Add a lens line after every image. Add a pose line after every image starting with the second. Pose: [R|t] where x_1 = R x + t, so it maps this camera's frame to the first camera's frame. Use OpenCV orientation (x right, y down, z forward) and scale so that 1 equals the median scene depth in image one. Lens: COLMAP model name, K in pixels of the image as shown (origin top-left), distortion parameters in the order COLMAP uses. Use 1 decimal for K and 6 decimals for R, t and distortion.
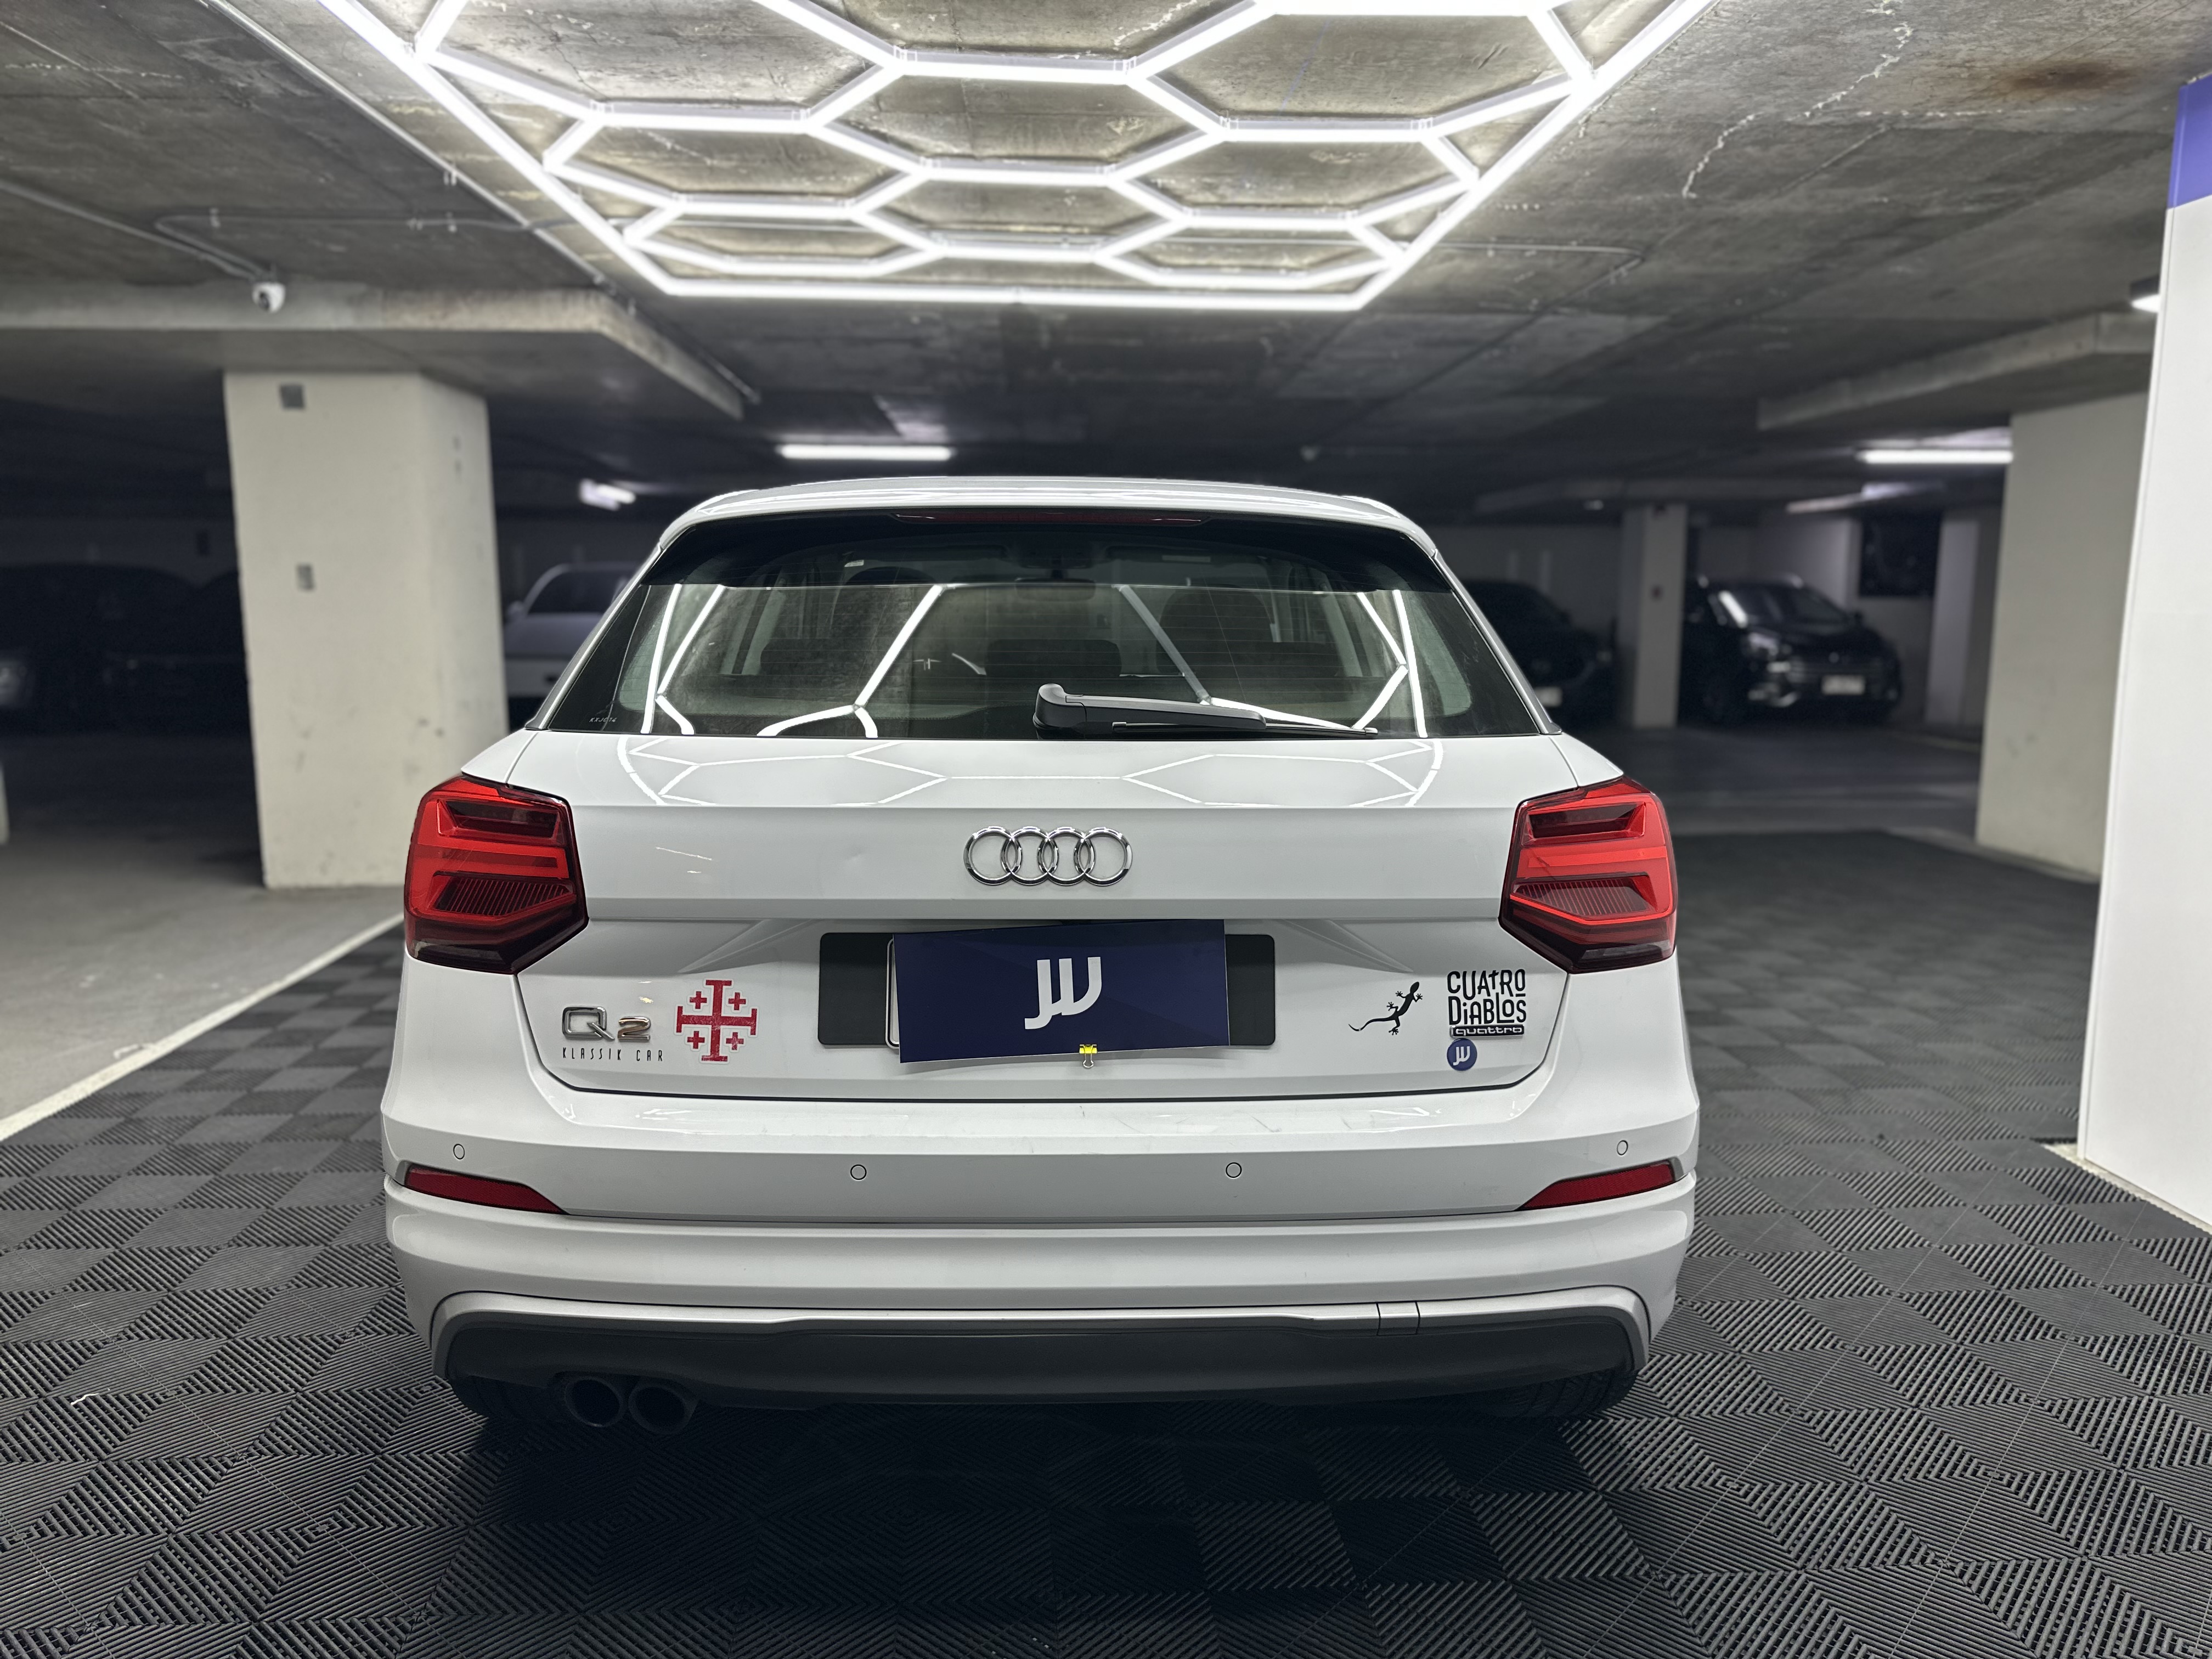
lens RADIAL K [[1627.0, 0, 1128.5], [0, 1627.0, 752.7], [0, 0, 1]] dist [0.103143, -0.123863]
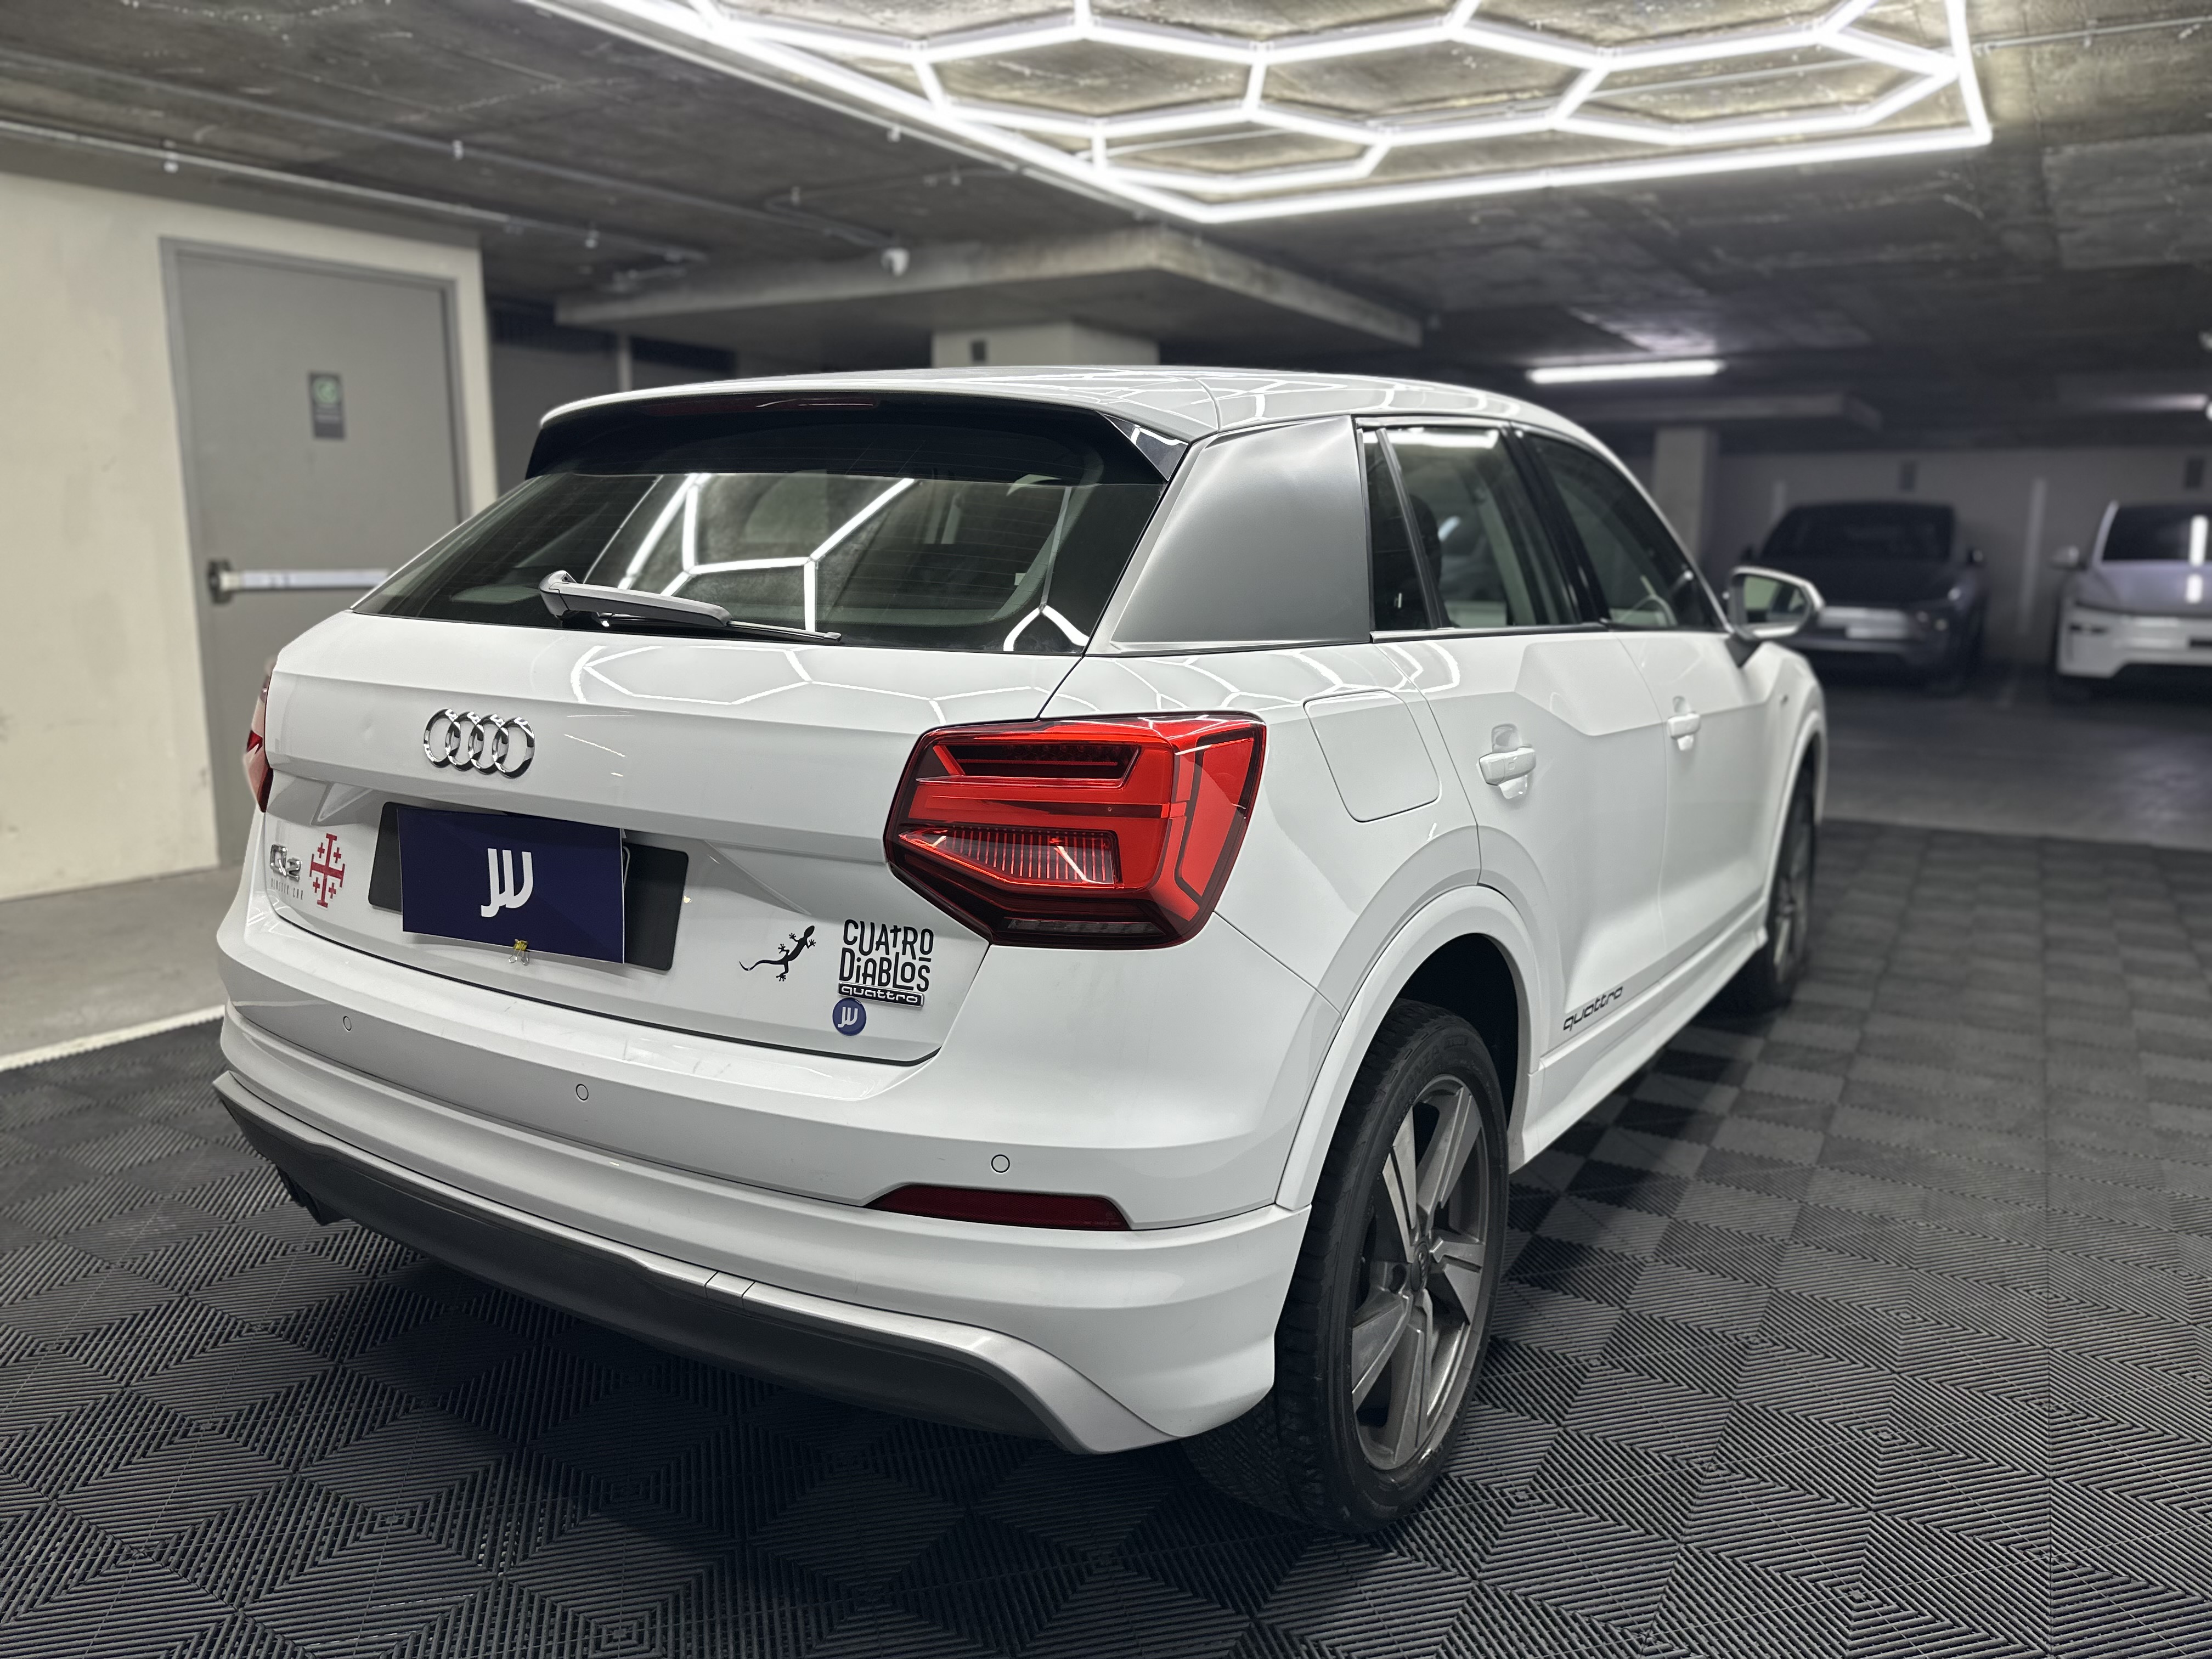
lens RADIAL K [[1627.0, 0, 1128.5], [0, 1627.0, 752.7], [0, 0, 1]] dist [0.103143, -0.123863]
pose [[0.822284, 0.080904, -0.563296, 0.795039], [-0.061531, 0.996679, 0.053329, -0.008059], [0.565740, -0.009191, 0.824532, 0.378740]]
